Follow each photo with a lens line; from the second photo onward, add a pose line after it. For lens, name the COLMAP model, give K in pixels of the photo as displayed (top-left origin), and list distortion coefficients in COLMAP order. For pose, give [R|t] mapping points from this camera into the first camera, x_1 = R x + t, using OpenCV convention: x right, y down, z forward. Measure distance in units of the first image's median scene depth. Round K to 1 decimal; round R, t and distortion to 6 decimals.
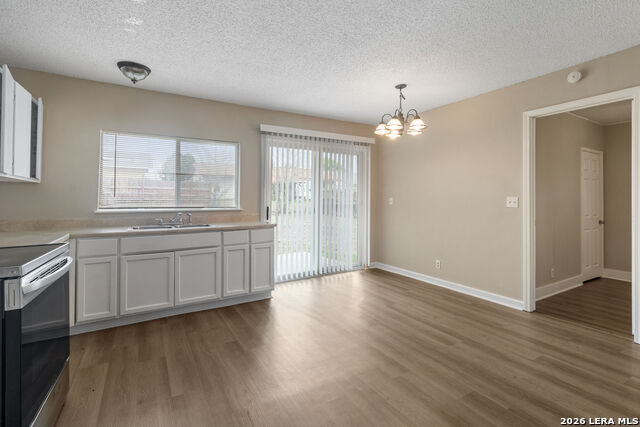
lens RADIAL K [[295.1, 0, 317.8], [0, 295.1, 200.1], [0, 0, 1]] dist [0.005900, -0.001345]
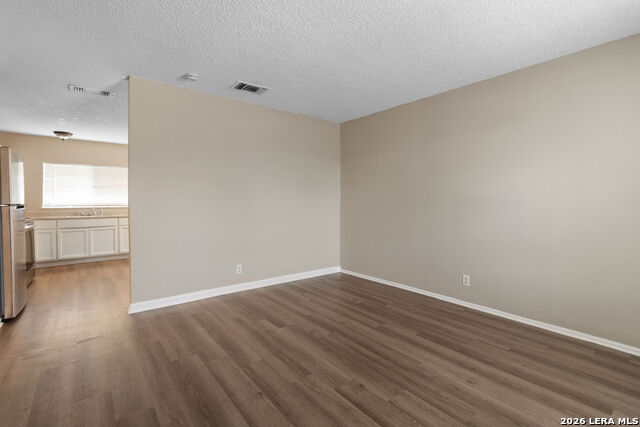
lens RADIAL K [[295.1, 0, 318.0], [0, 295.1, 201.3], [0, 0, 1]] dist [0.005900, -0.001345]
pose [[0.988355, 0.002082, 0.152154, 0.694135], [-0.002703, 0.999989, 0.003873, -0.011478], [-0.152145, -0.004239, 0.988349, -1.129861]]
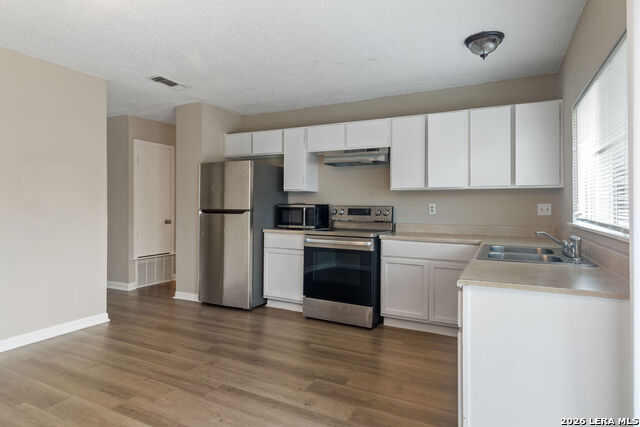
lens RADIAL K [[357.9, 0, 317.6], [0, 357.9, 208.0], [0, 0, 1]] dist [-0.015177, 0.000701]
pose [[-0.834264, 0.002107, -0.551362, 0.256501], [-0.002015, 0.999974, 0.006871, -0.002262], [0.551362, 0.006843, -0.834238, 1.467539]]
